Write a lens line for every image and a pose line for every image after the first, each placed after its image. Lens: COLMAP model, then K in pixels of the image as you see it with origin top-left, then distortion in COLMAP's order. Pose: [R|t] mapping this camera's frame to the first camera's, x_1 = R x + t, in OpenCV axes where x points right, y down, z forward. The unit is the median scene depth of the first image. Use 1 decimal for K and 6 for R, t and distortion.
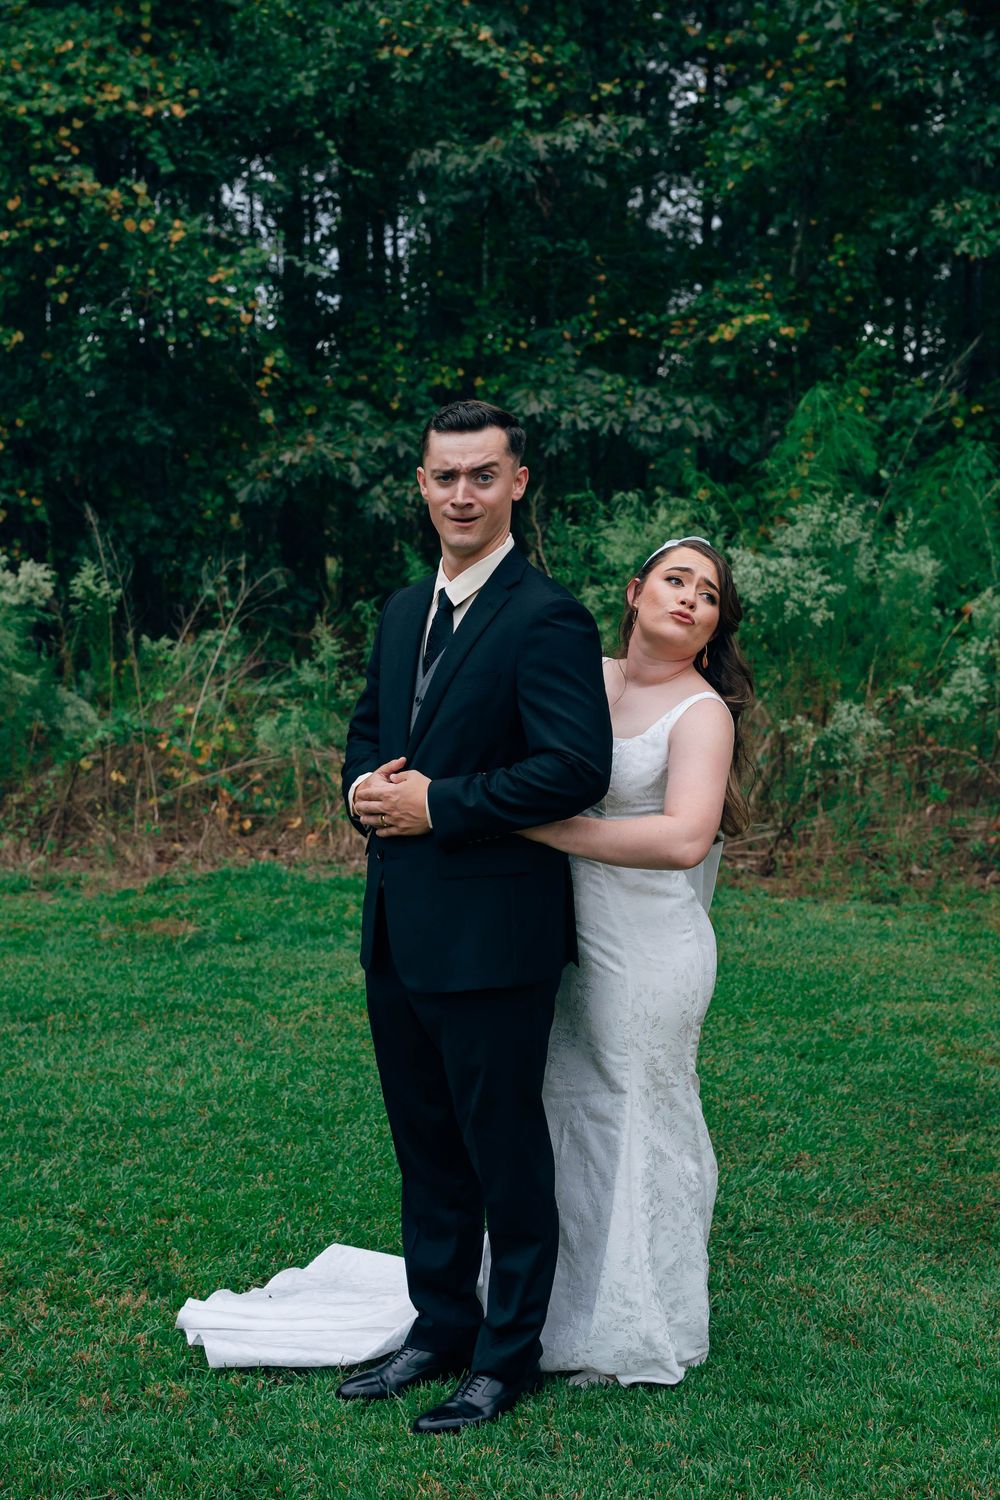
lens RADIAL K [[2181.1, 0, 500.0], [0, 2181.1, 750.0], [0, 0, 1]] dist [0.017396, 0.187252]
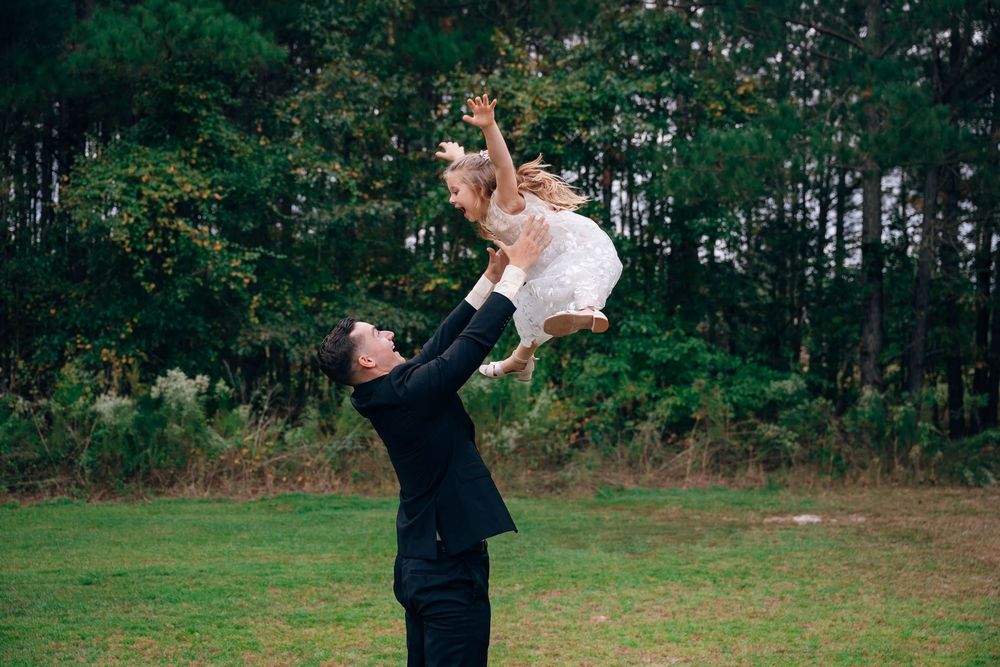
lens RADIAL K [[1440.1, 0, 500.0], [0, 1440.1, 333.5], [0, 0, 1]] dist [1.022327, 0.028295]
pose [[0.973233, 0.012883, 0.229461, -0.207986], [0.014395, 0.993050, -0.116809, 0.055463], [-0.229371, 0.116985, 0.966283, -0.627259]]
